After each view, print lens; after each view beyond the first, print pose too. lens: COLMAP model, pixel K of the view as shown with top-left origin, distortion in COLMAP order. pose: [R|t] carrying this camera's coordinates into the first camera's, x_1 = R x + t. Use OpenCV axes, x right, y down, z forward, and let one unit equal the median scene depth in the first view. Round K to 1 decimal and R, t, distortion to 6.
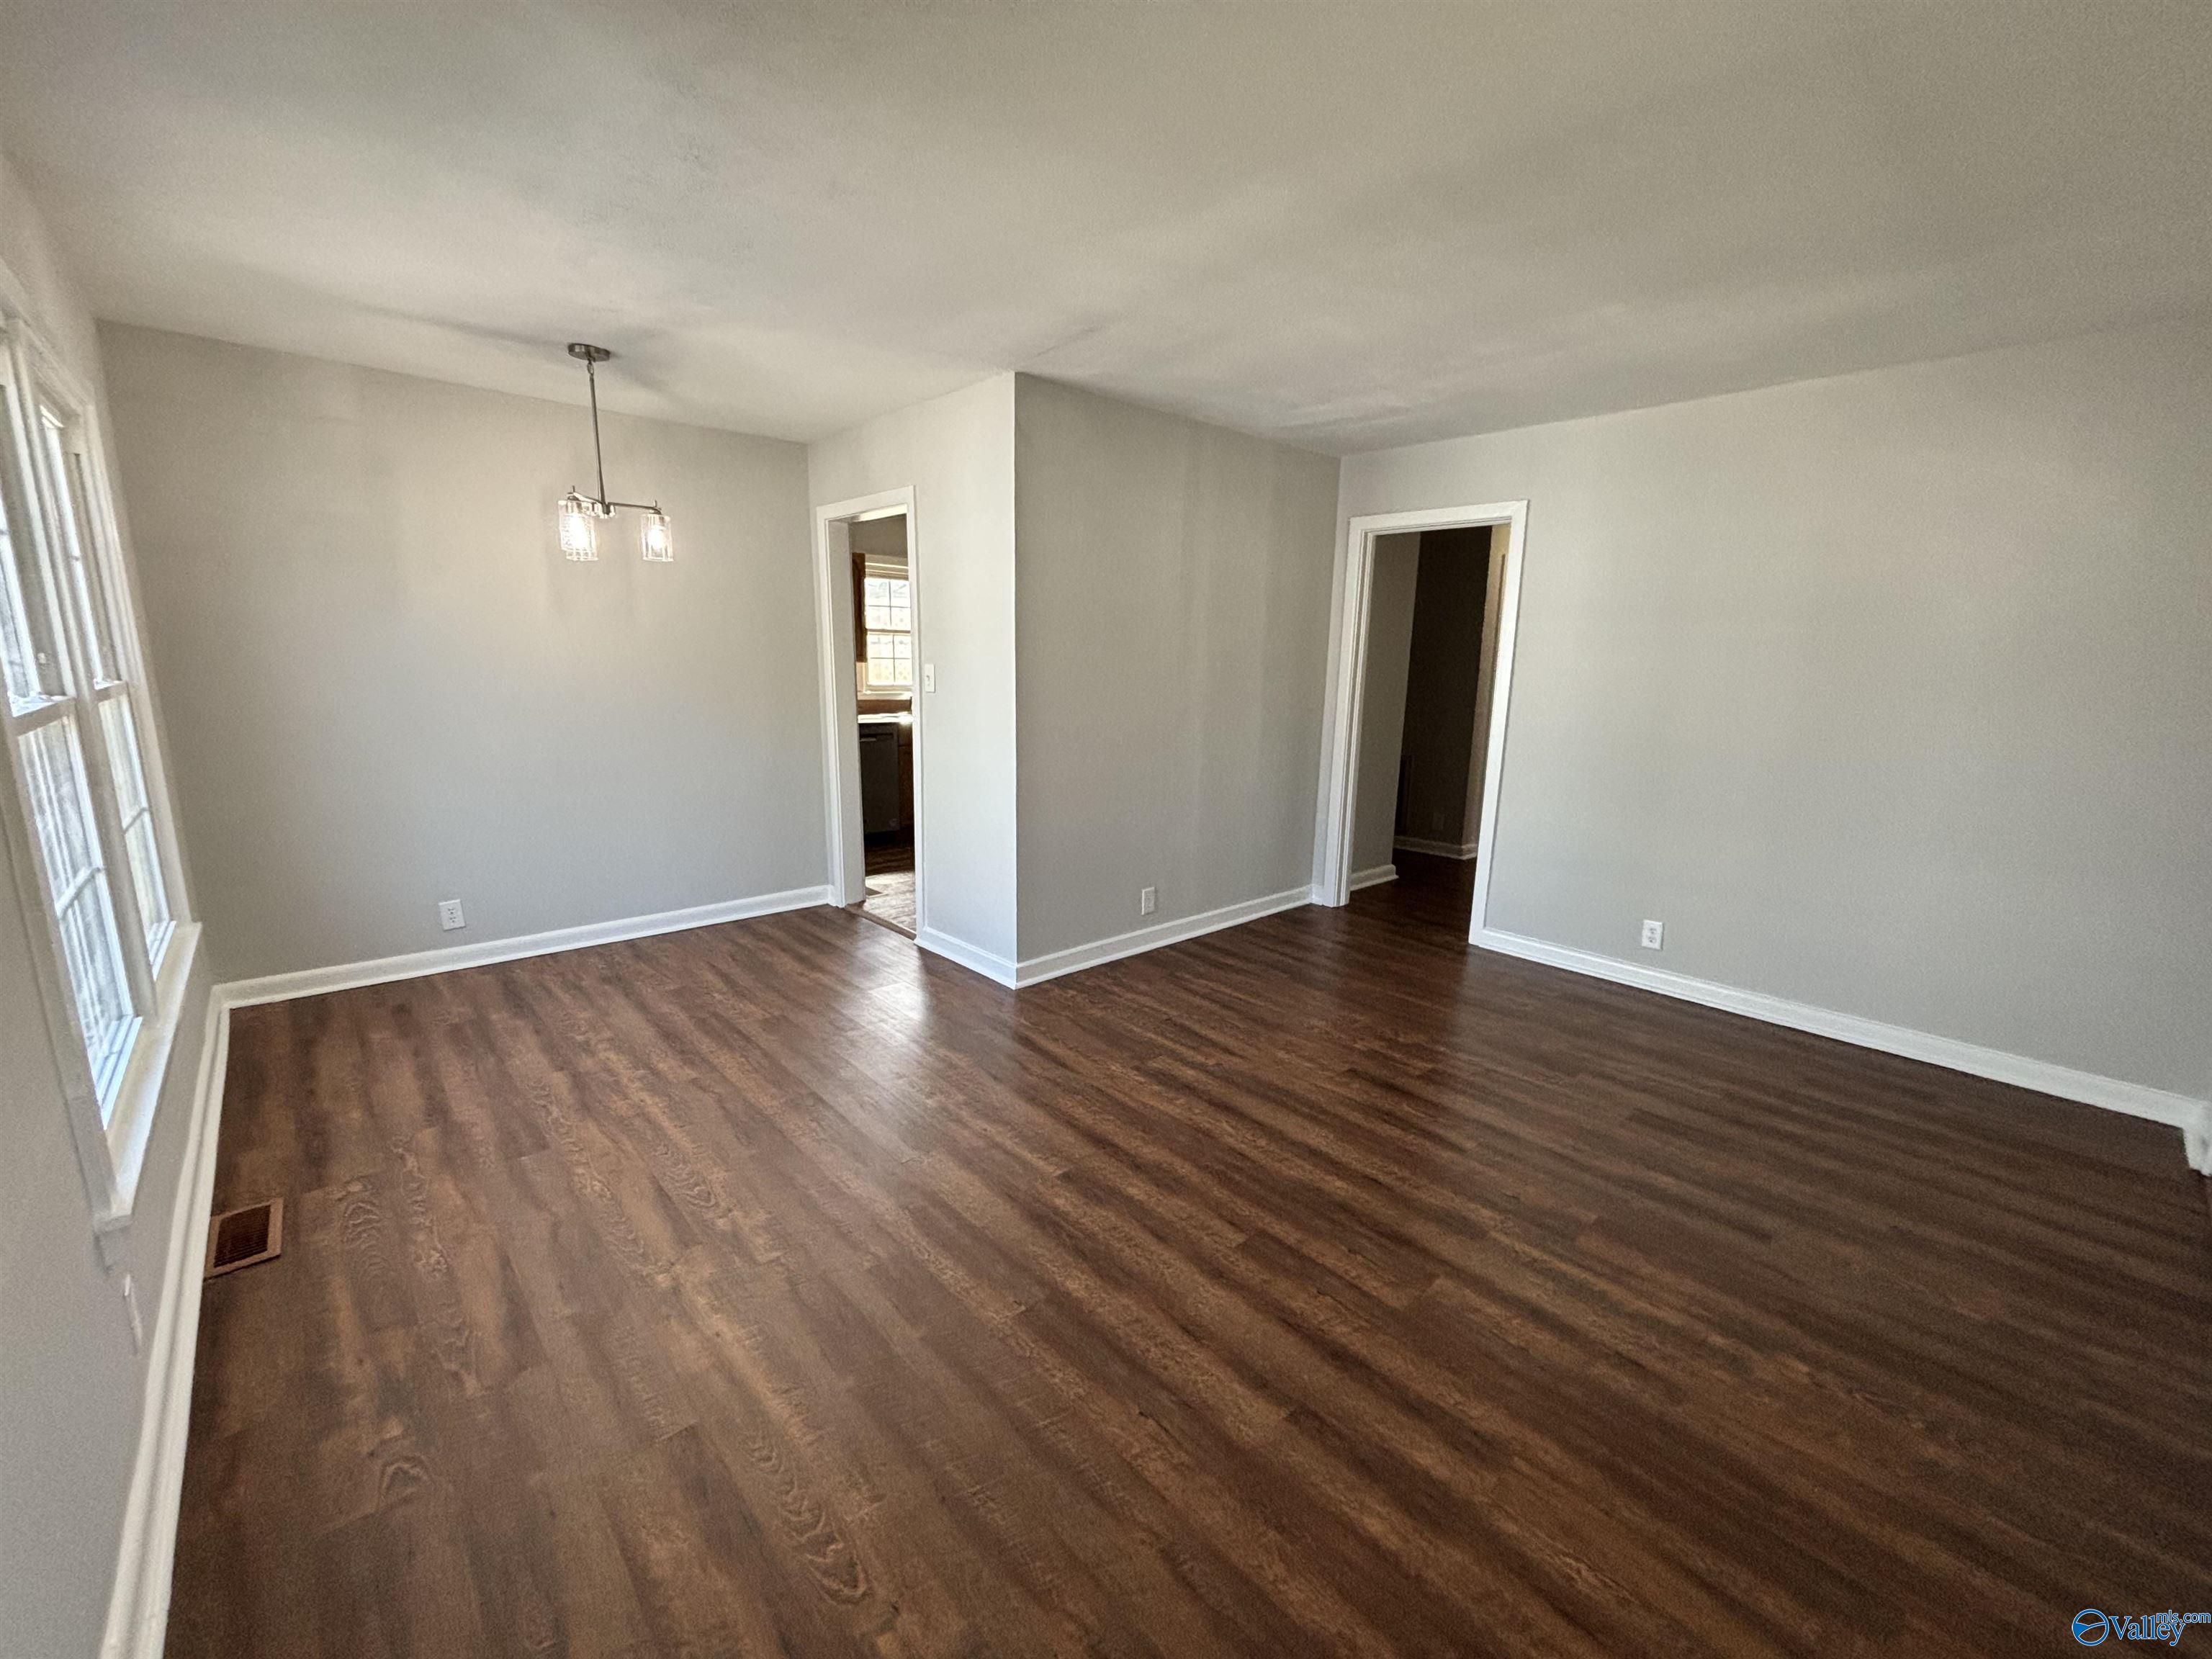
lens RADIAL K [[898.8, 0, 1092.8], [0, 898.8, 825.6], [0, 0, 1]] dist [0.002888, 0.000288]
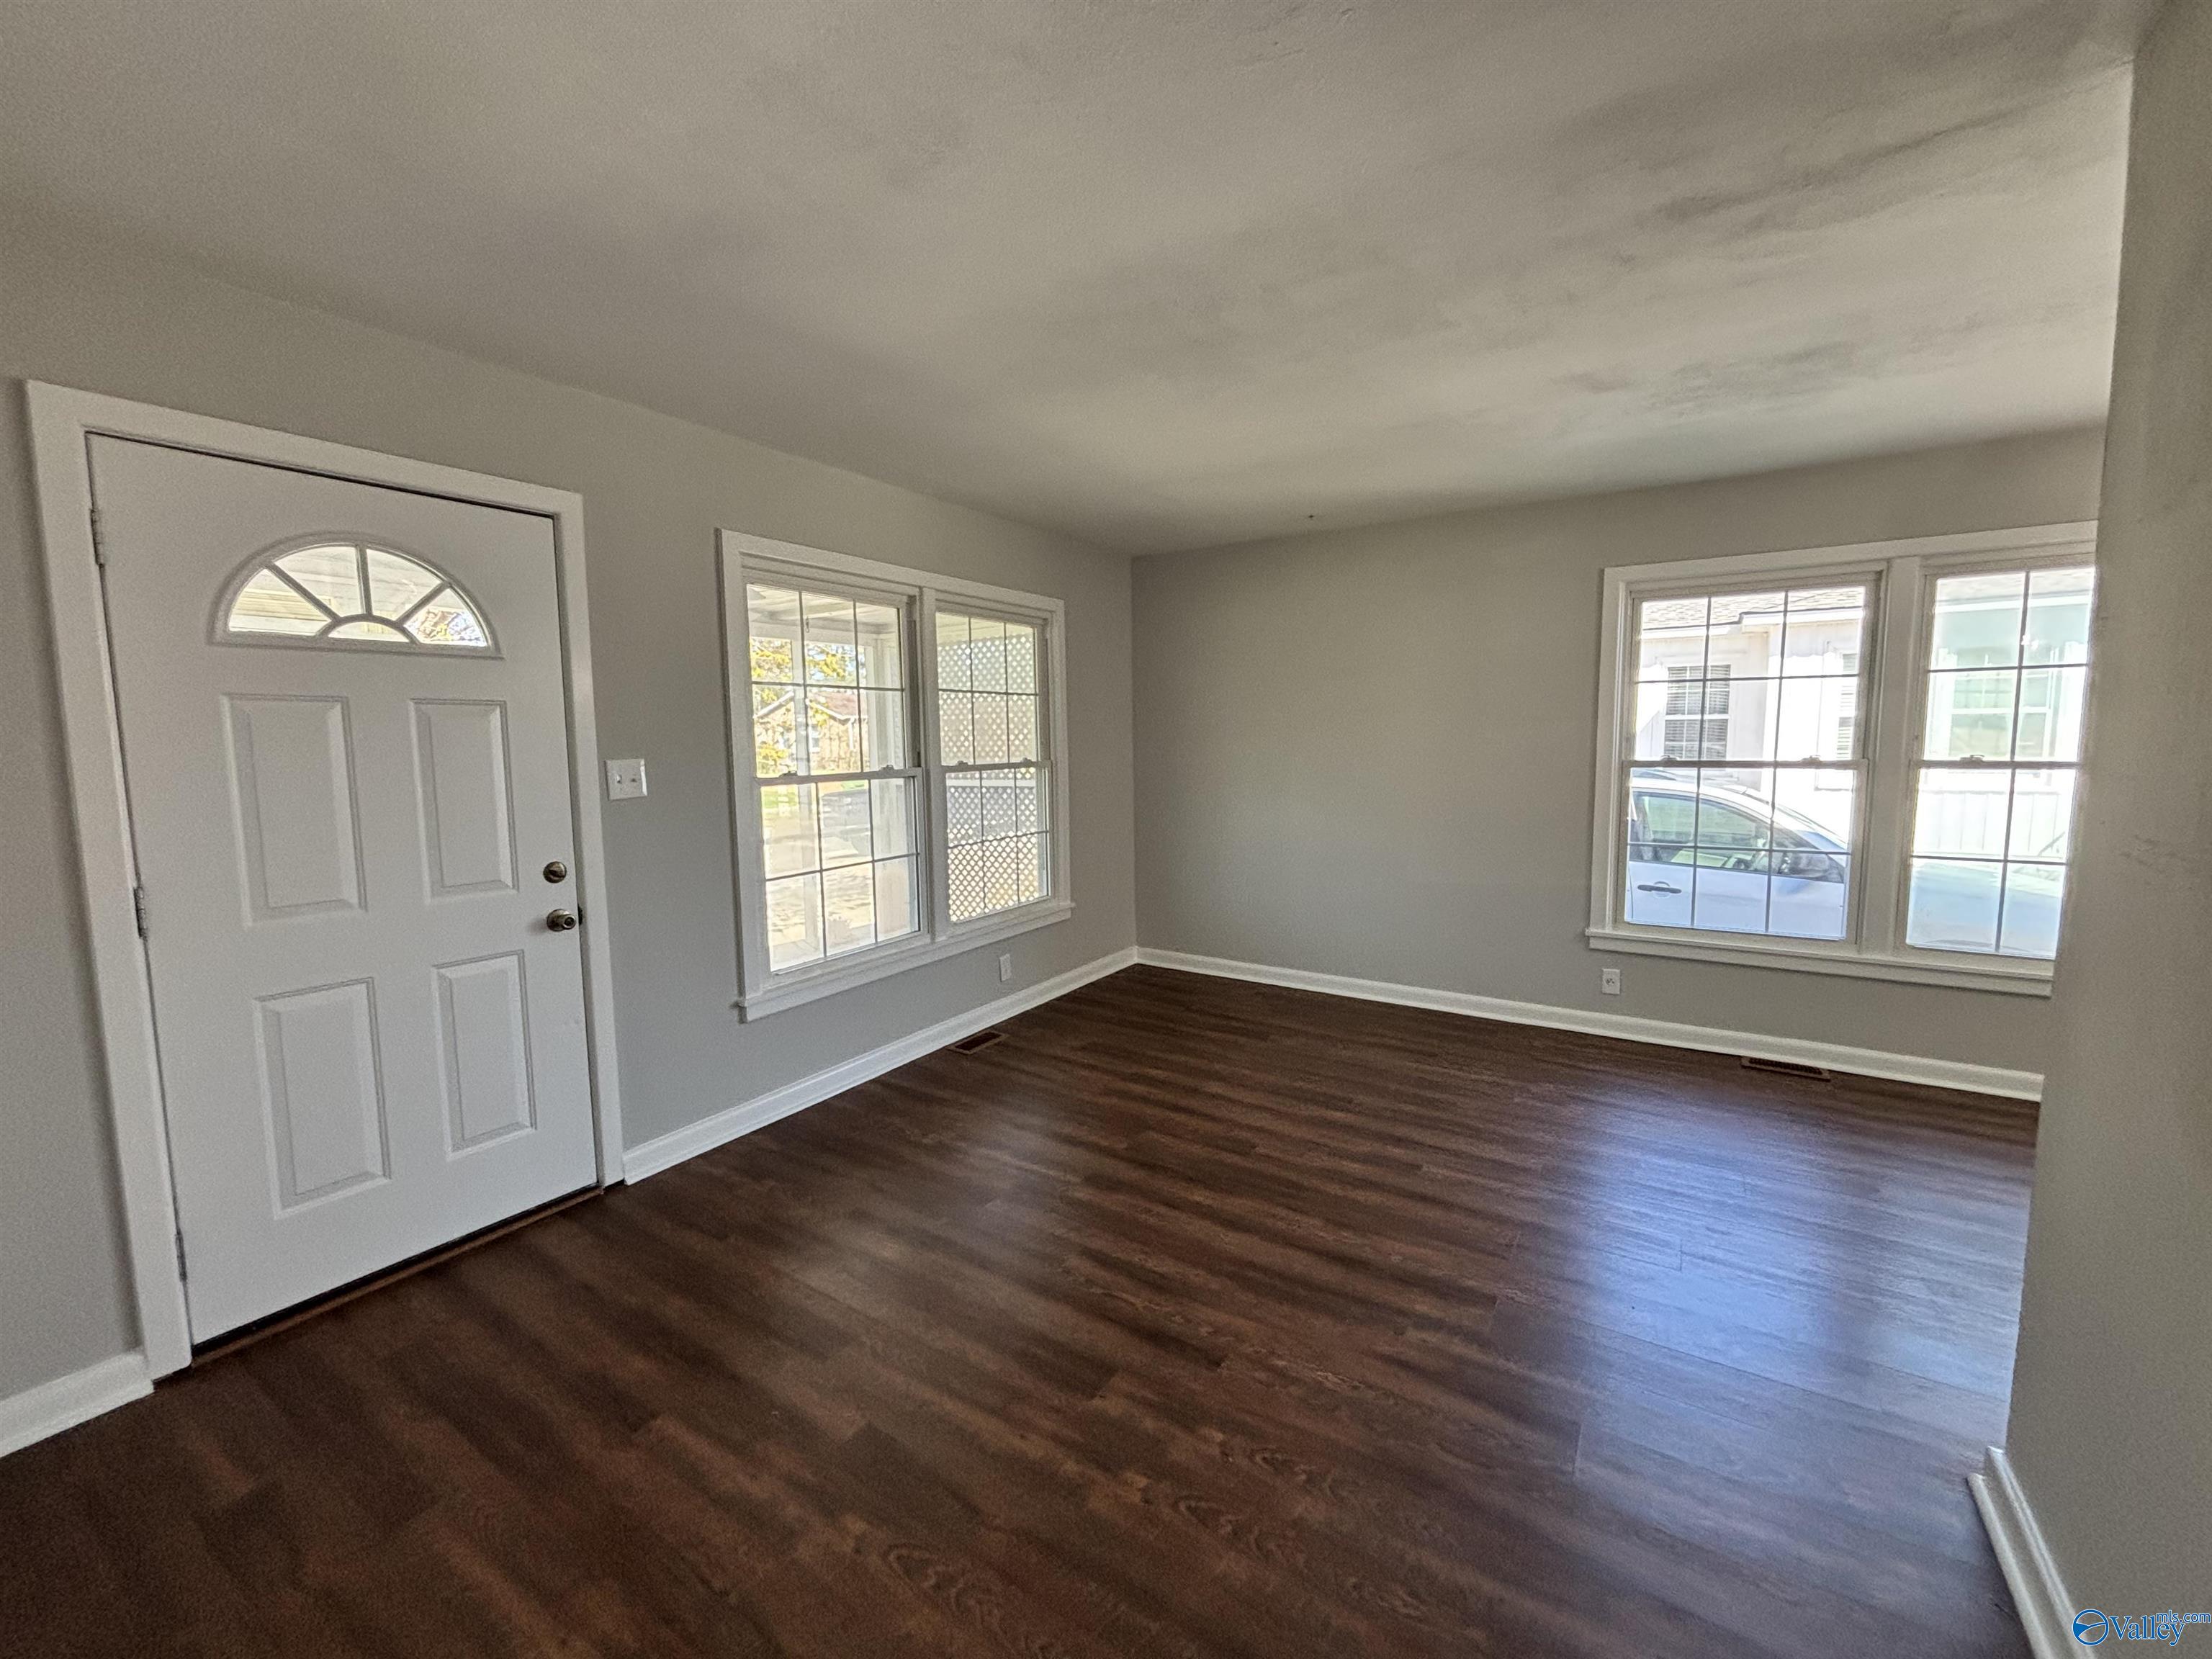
lens RADIAL K [[899.7, 0, 1100.8], [0, 899.7, 821.8], [0, 0, 1]] dist [0.003105, 0.000462]
pose [[-0.965229, 0.019089, -0.260707, 0.594196], [-0.055187, 0.959971, 0.274611, -0.310102], [0.255513, 0.279450, -0.925538, 1.650541]]
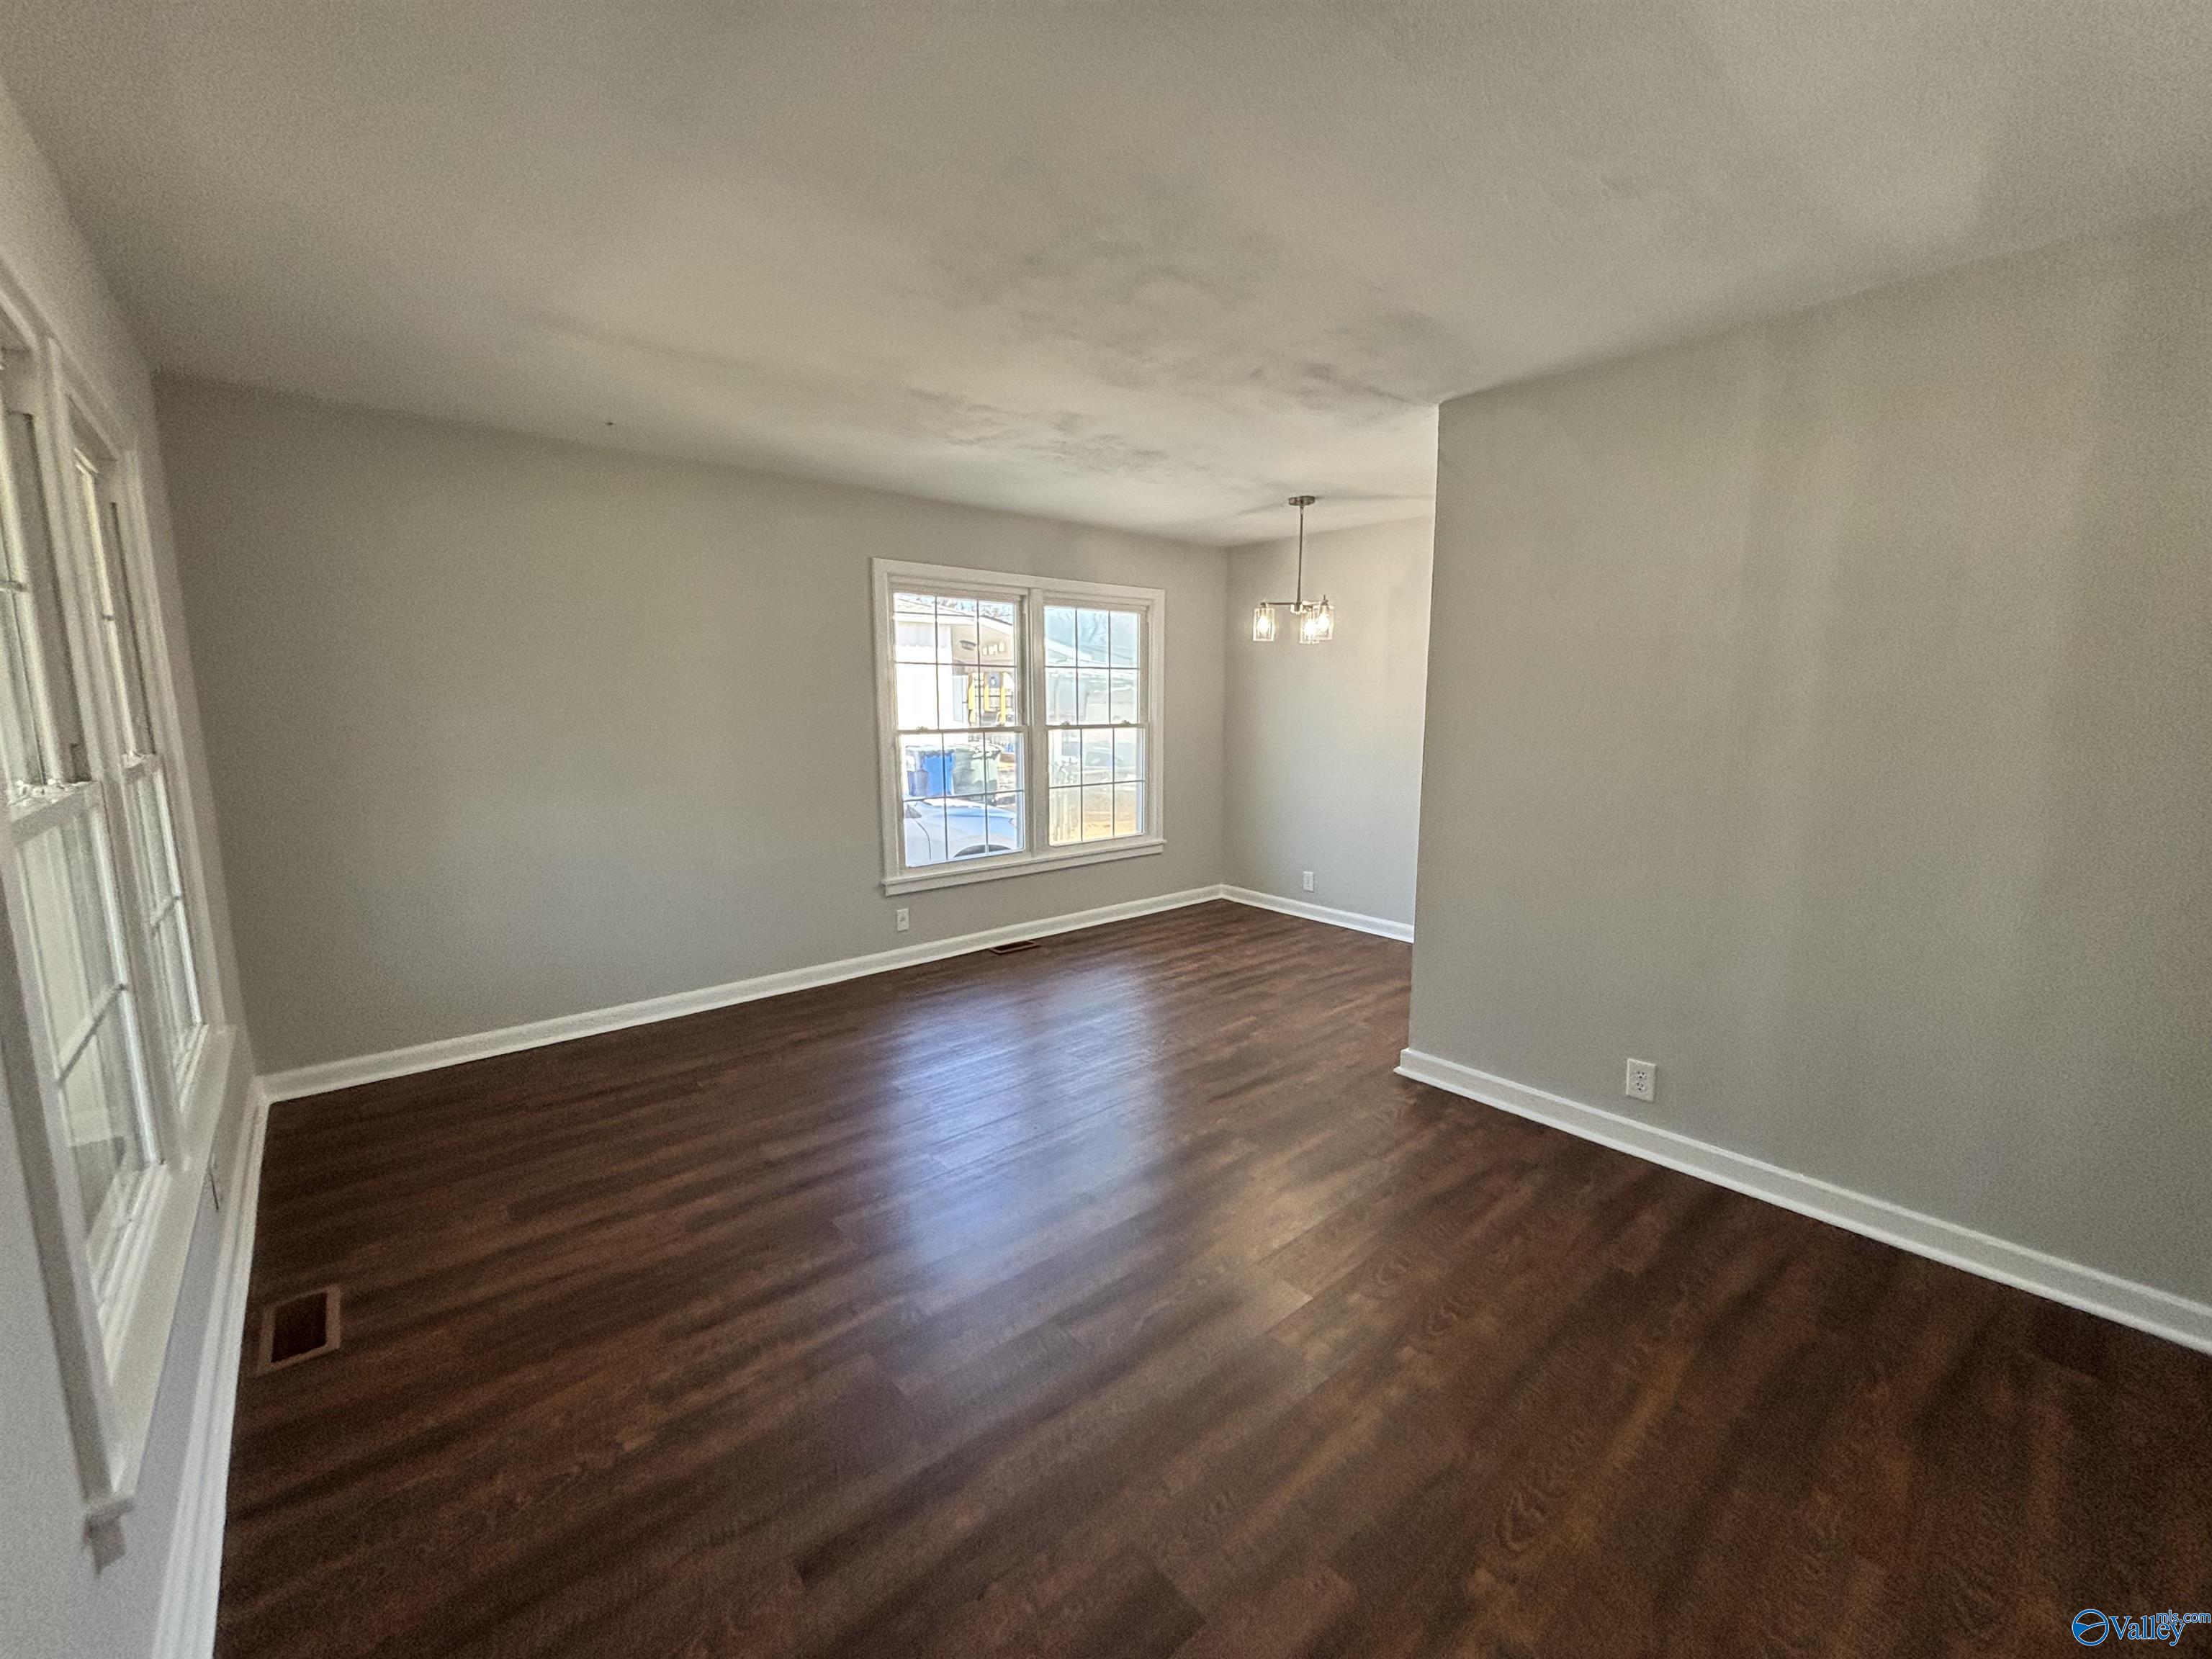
lens RADIAL K [[888.7, 0, 1106.0], [0, 888.7, 829.5], [0, 0, 1]] dist [0.000169, -0.000080]
pose [[-0.014776, 0.131862, -0.991158, 1.065942], [-0.190945, 0.972651, 0.132247, -0.165054], [0.981489, 0.191211, 0.010807, 0.894104]]
